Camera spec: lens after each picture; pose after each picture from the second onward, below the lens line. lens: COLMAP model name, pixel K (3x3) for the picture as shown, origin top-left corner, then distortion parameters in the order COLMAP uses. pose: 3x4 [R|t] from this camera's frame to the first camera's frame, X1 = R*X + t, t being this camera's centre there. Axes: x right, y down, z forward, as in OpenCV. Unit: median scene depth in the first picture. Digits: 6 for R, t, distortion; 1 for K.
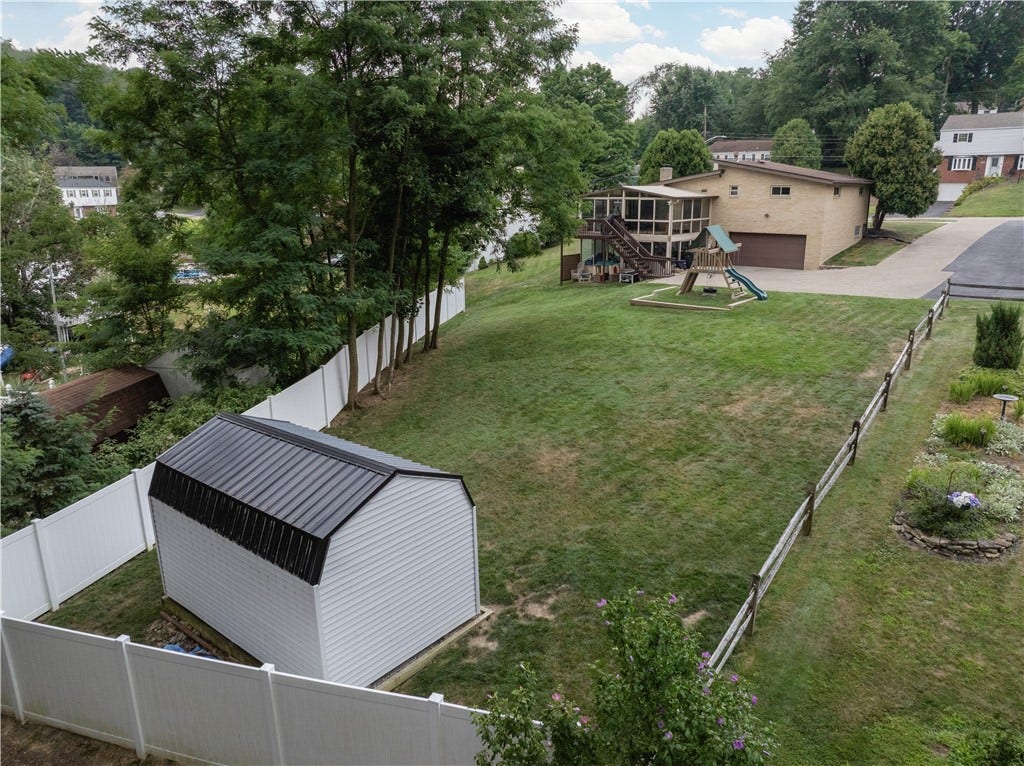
lens RADIAL K [[721.4, 0, 512.0], [0, 721.4, 383.0], [0, 0, 1]] dist [-0.043643, -0.003653]
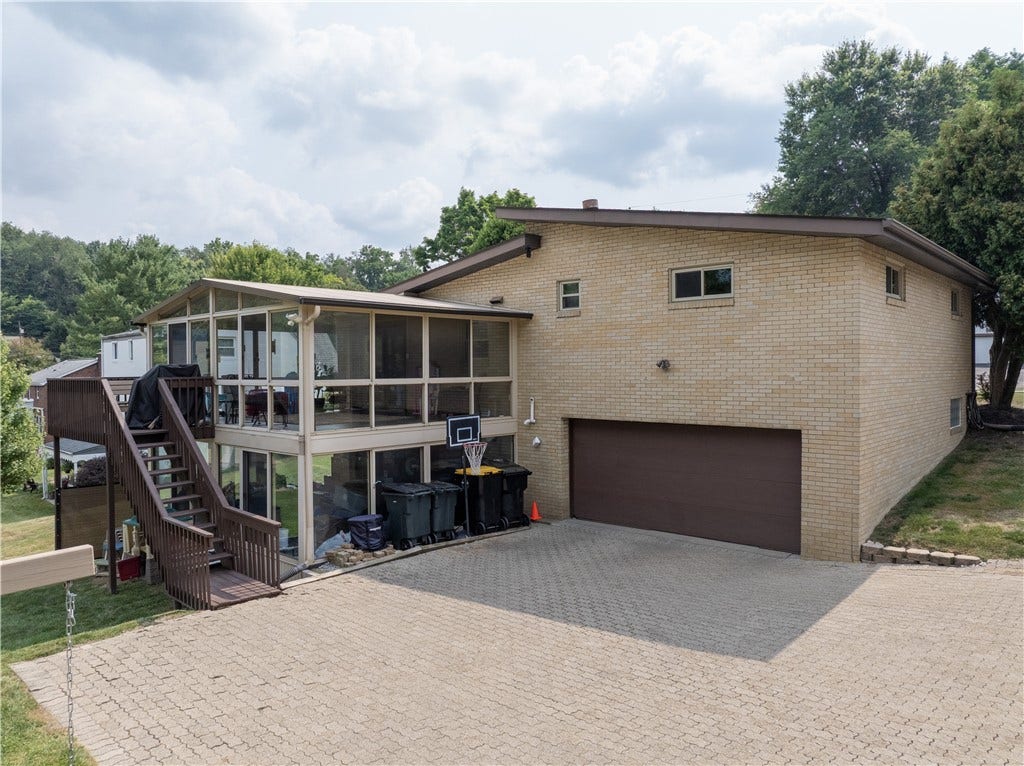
lens RADIAL K [[674.2, 0, 512.0], [0, 674.2, 383.0], [0, 0, 1]] dist [-0.046922, -0.001270]
pose [[0.998297, 0.003357, -0.058231, 0.304246], [-0.017492, 0.969619, -0.243994, -0.153921], [0.055643, 0.244597, 0.968027, 0.712588]]
